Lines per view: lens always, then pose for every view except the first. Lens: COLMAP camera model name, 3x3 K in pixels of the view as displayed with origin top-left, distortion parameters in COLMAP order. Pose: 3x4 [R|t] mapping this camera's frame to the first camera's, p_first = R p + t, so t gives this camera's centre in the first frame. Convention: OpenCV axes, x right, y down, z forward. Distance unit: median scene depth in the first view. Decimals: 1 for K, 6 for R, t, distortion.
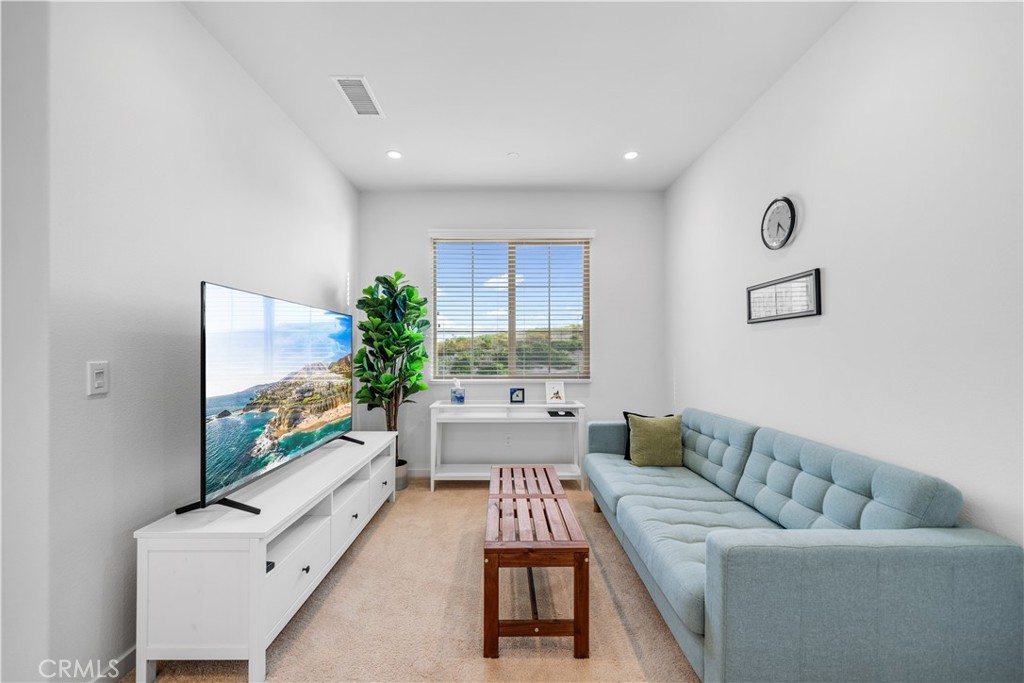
lens RADIAL K [[409.2, 0, 511.5], [0, 409.2, 346.3], [0, 0, 1]] dist [0.001983, -0.000079]
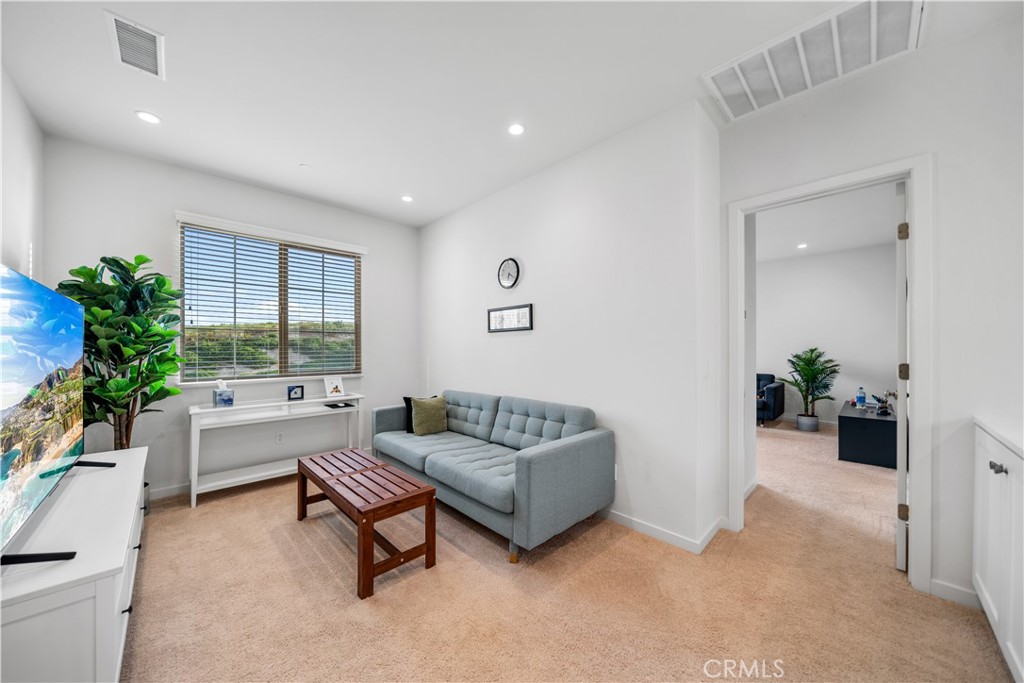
lens RADIAL K [[352.6, 0, 509.0], [0, 352.6, 346.2], [0, 0, 1]] dist [-0.005720, 0.000027]
pose [[0.726558, 0.004294, 0.687092, -0.248340], [-0.006040, 0.999982, 0.000137, -0.002324], [-0.687079, -0.004249, 0.726570, -0.034757]]
